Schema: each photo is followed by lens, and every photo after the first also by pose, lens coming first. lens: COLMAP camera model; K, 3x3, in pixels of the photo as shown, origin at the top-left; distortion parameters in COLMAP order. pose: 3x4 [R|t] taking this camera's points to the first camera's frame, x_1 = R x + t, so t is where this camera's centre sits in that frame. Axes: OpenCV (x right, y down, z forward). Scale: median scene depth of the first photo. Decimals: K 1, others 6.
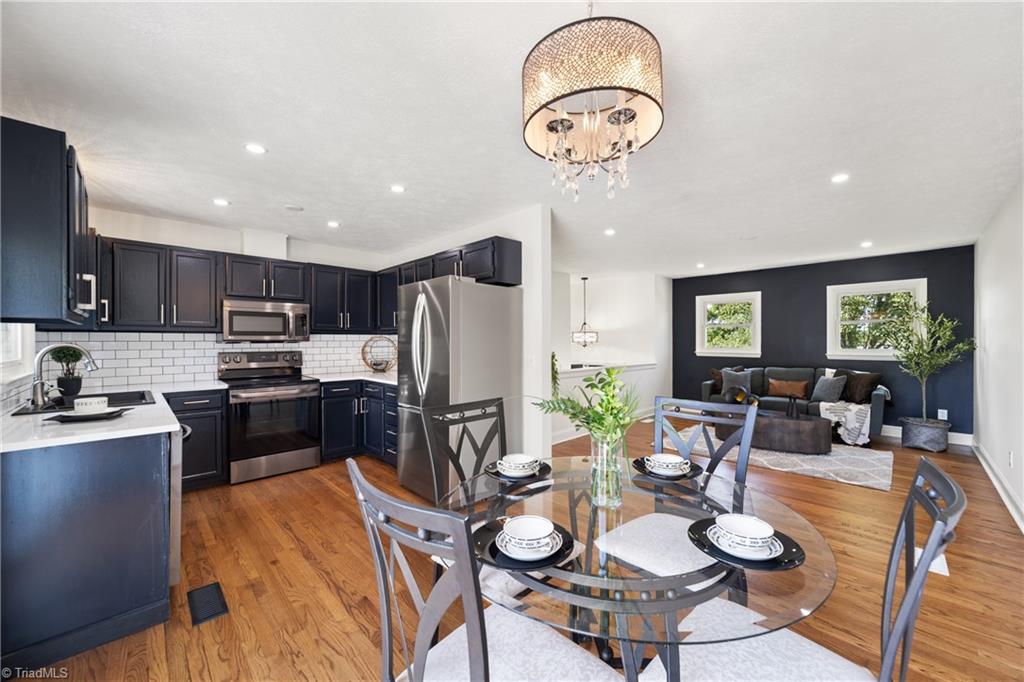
lens RADIAL K [[391.5, 0, 514.9], [0, 391.5, 344.3], [0, 0, 1]] dist [-0.010107, 0.000892]
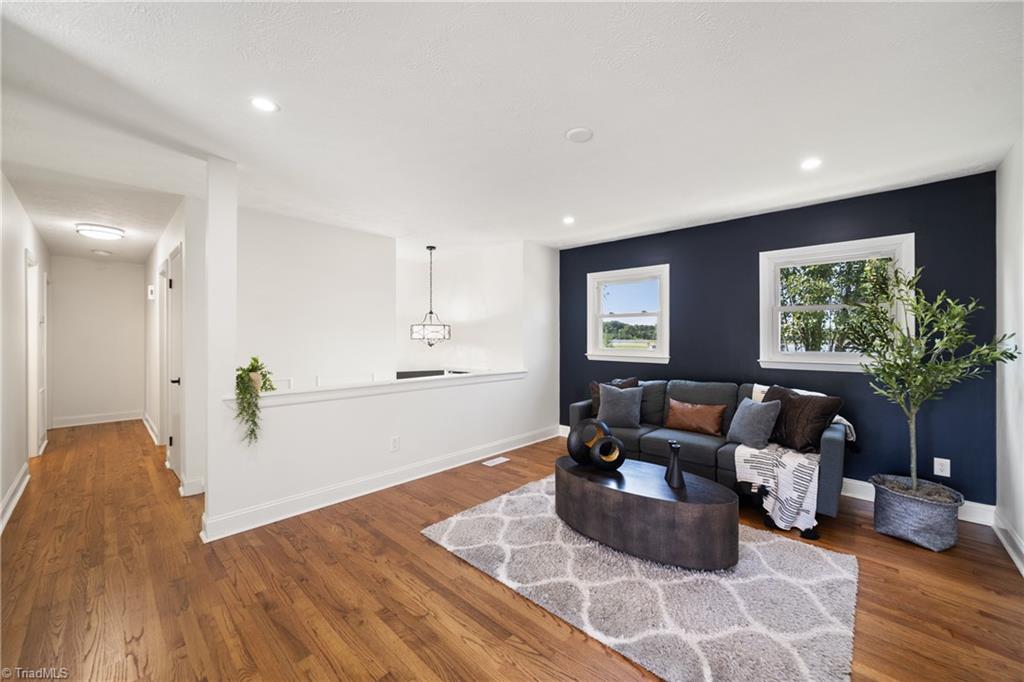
lens RADIAL K [[391.5, 0, 518.7], [0, 391.5, 337.1], [0, 0, 1]] dist [-0.010107, 0.000892]
pose [[0.999073, 0.002427, 0.042976, 0.477478], [-0.002076, 0.999964, -0.008215, -0.007230], [-0.042994, 0.008118, 0.999042, 0.478213]]
